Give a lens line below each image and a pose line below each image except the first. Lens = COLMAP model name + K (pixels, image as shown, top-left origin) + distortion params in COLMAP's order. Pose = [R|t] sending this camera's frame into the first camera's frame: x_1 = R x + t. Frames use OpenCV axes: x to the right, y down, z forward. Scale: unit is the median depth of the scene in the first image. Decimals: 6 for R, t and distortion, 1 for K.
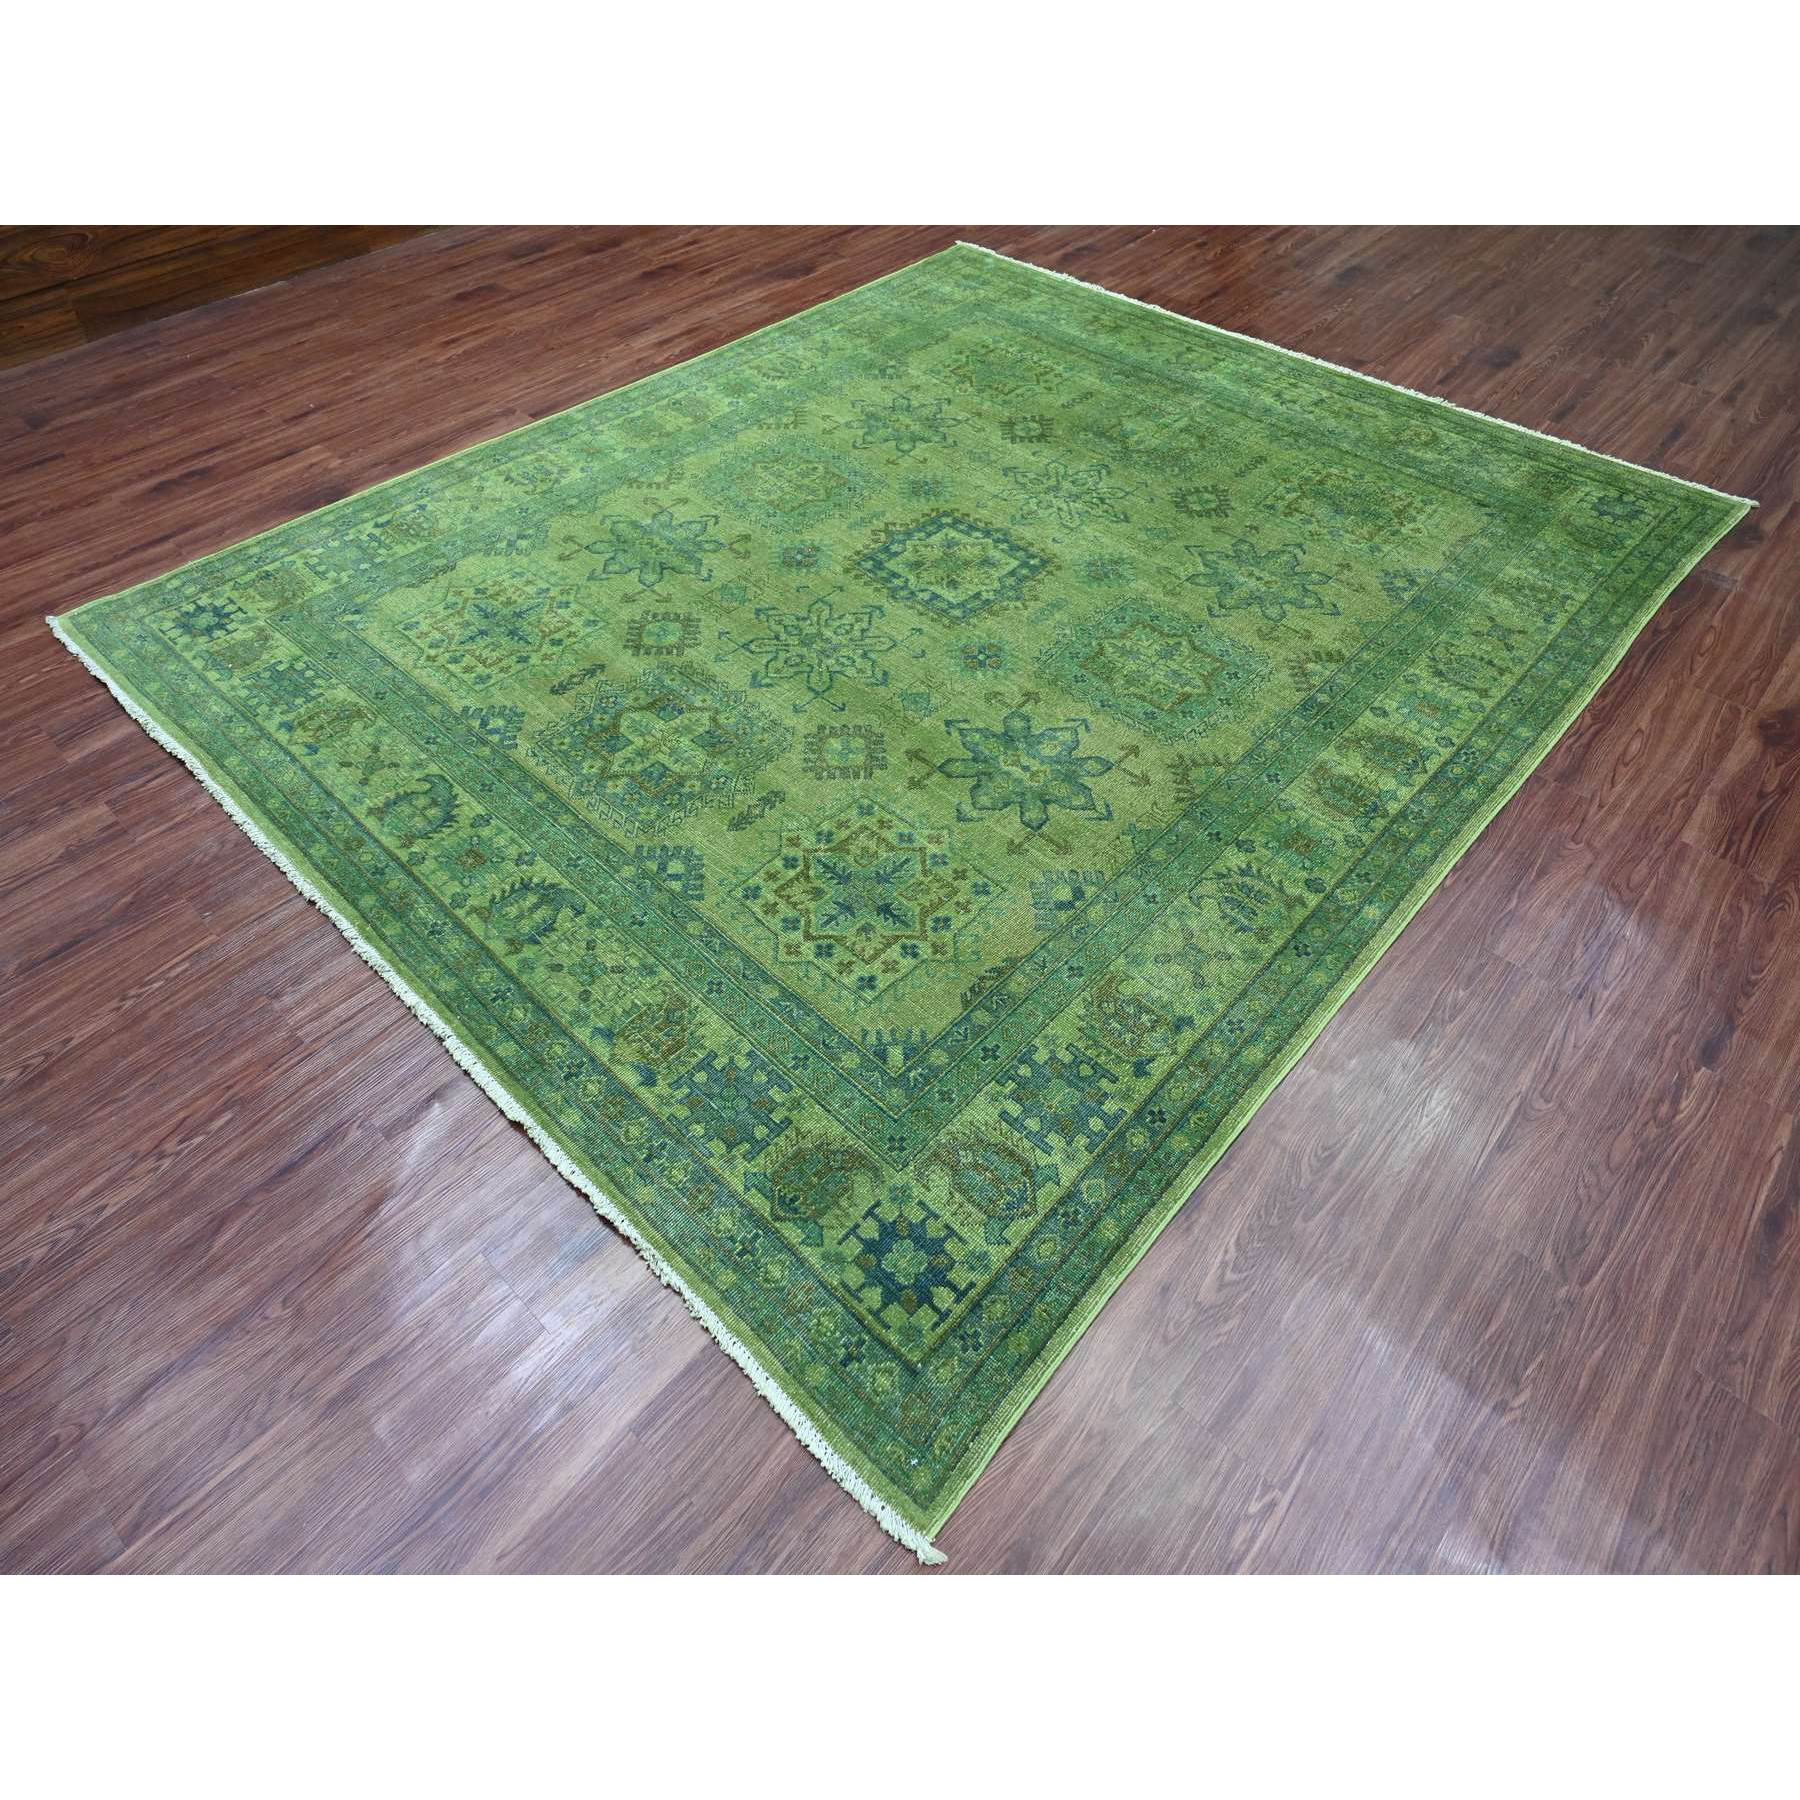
lens RADIAL K [[1208.4, 0, 945.7], [0, 1208.4, 901.0], [0, 0, 1]] dist [-0.011051, 0.001454]
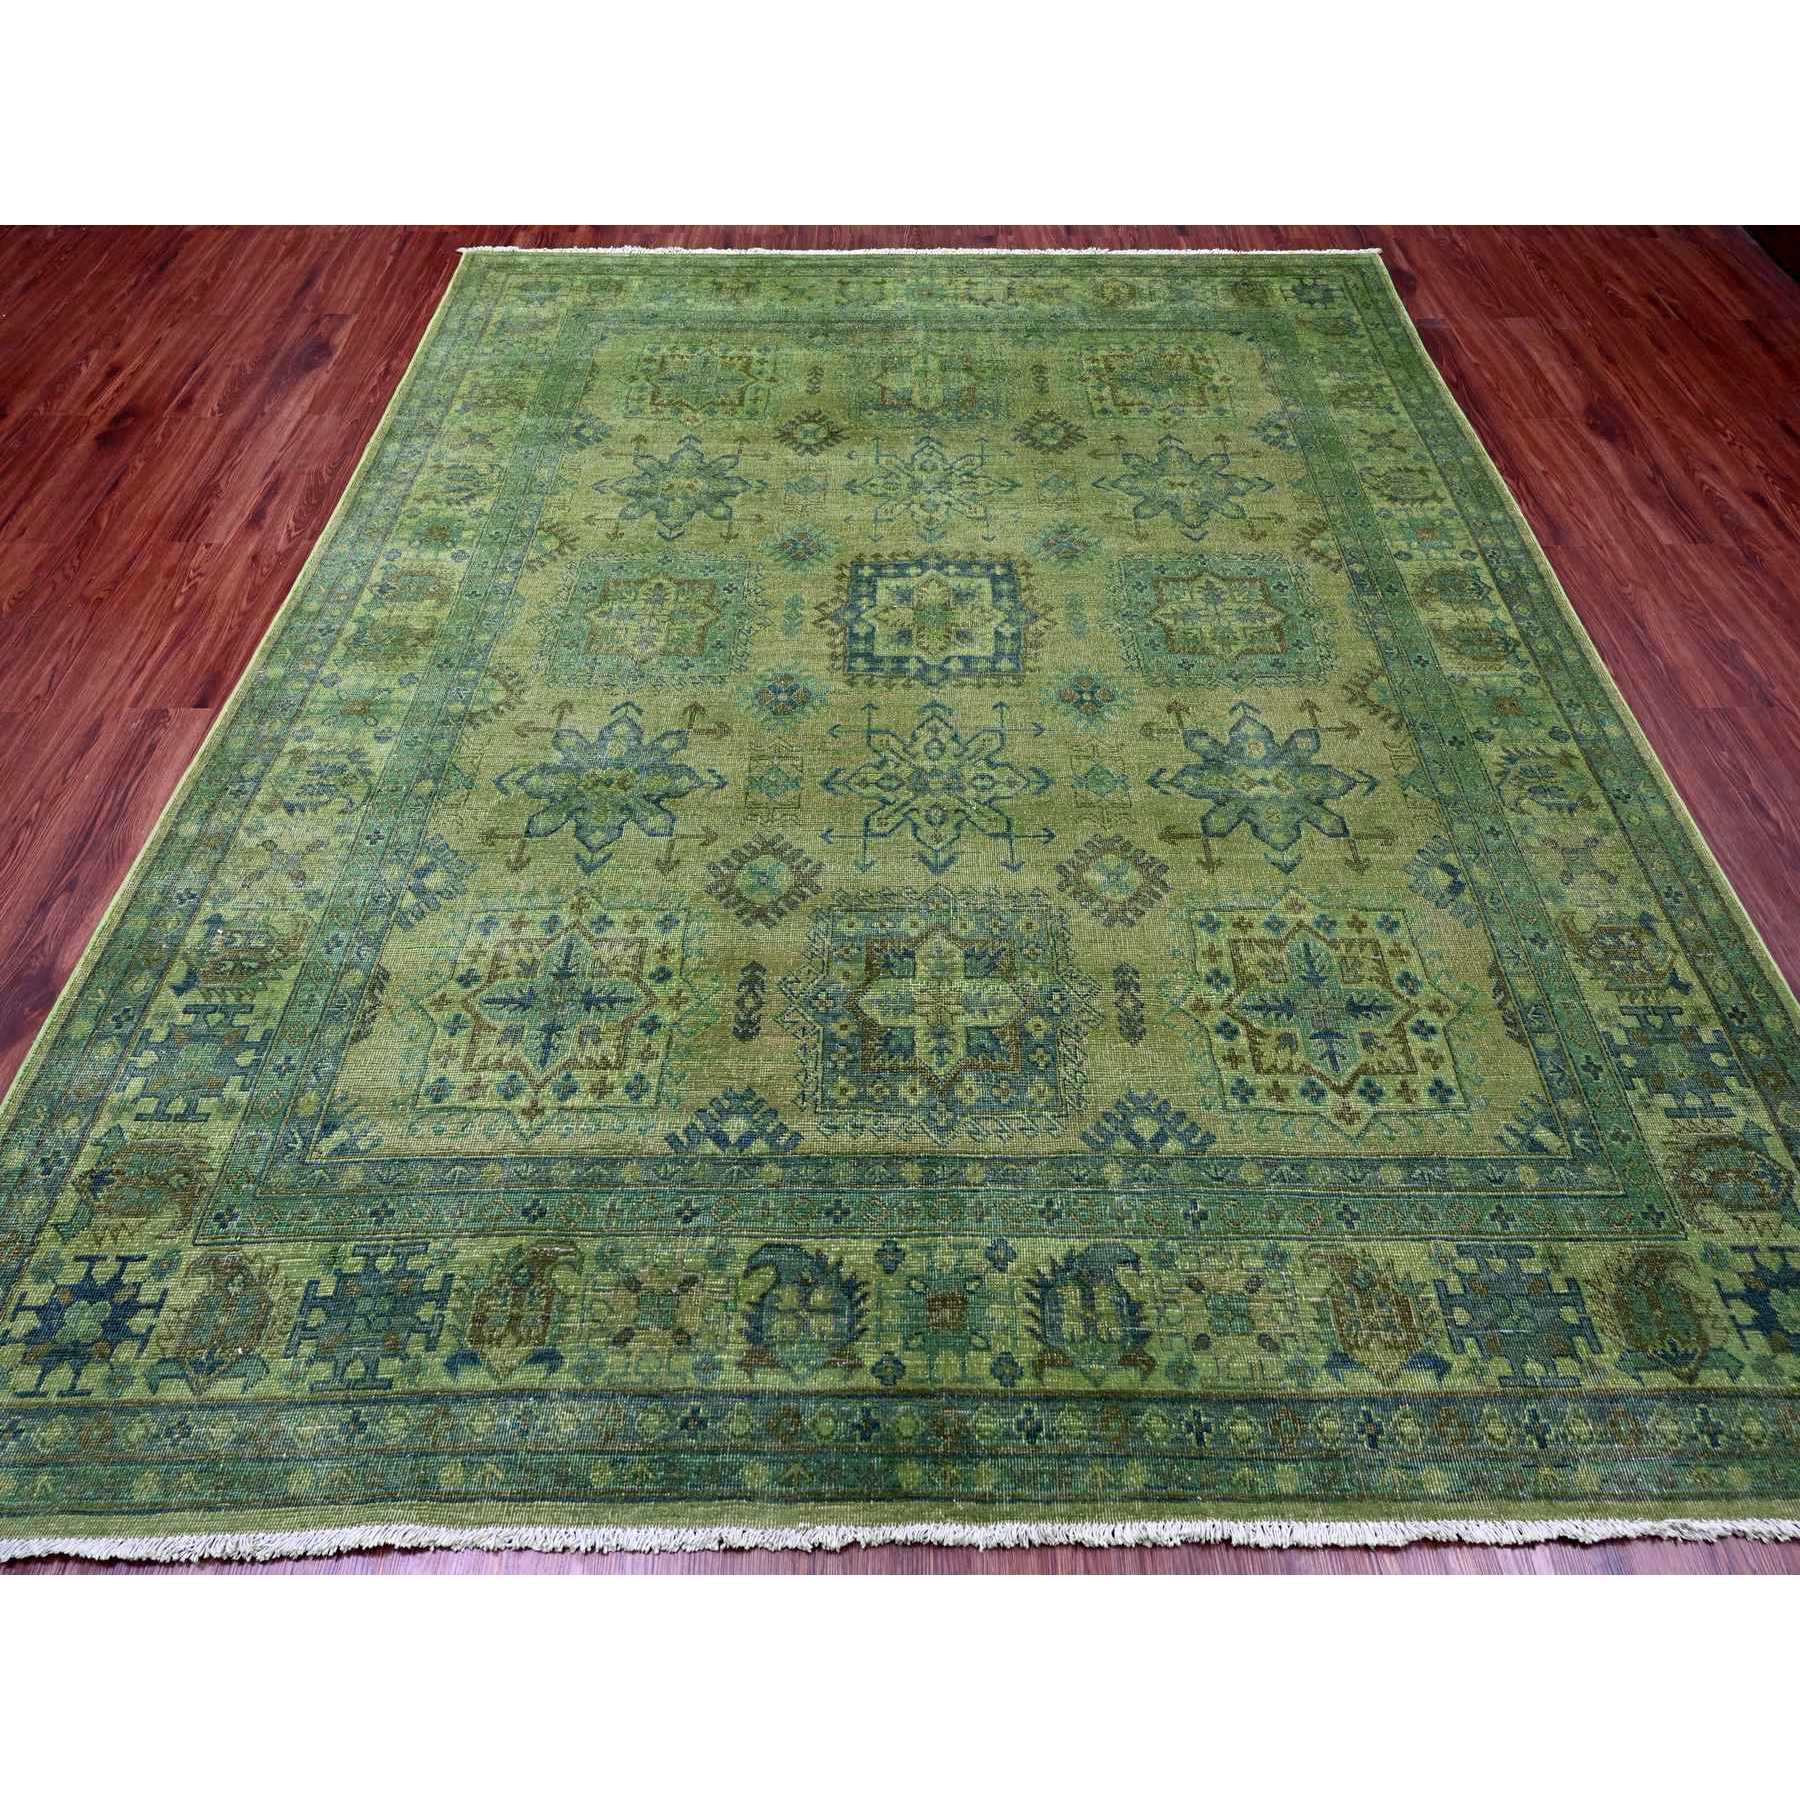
lens RADIAL K [[1208.4, 0, 945.7], [0, 1208.4, 901.0], [0, 0, 1]] dist [-0.011051, 0.001454]
pose [[0.714785, -0.537312, 0.447635, -0.502885], [0.506808, 0.839045, 0.197861, -0.311270], [-0.481900, 0.085437, 0.872051, 0.363693]]
